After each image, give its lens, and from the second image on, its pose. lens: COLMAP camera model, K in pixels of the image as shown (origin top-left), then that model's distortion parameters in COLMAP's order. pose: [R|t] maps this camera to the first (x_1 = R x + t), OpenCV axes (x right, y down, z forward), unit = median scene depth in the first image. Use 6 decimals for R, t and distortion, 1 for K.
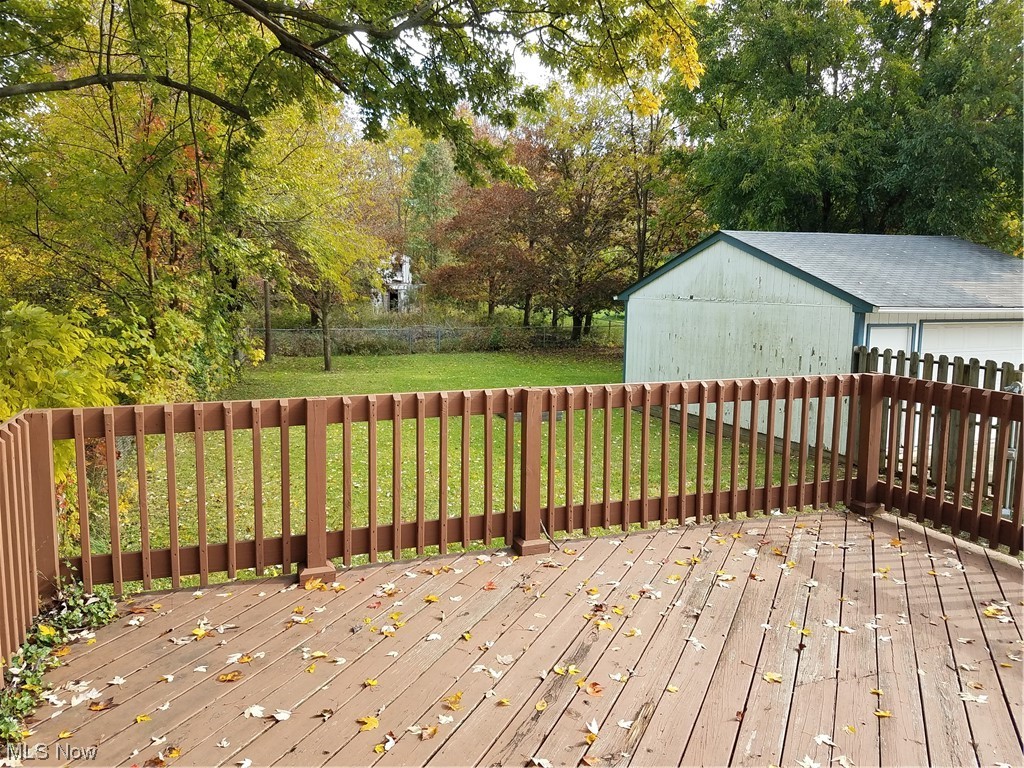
lens RADIAL K [[793.9, 0, 512.0], [0, 793.9, 382.9], [0, 0, 1]] dist [0.009897, 0.000328]
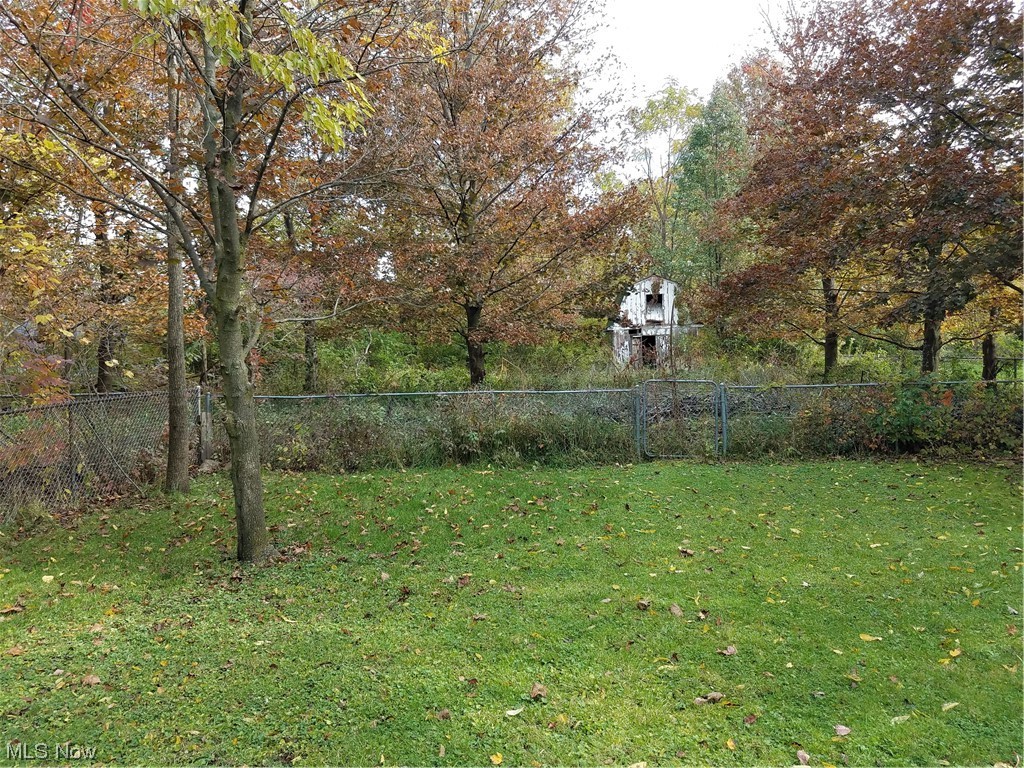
lens RADIAL K [[793.9, 0, 511.5], [0, 793.9, 385.9], [0, 0, 1]] dist [0.009897, 0.000328]
pose [[0.937626, -0.018557, -0.347150, -0.036879], [-0.013280, 0.995934, -0.089104, -0.023487], [0.347392, 0.088156, 0.933567, 0.407612]]
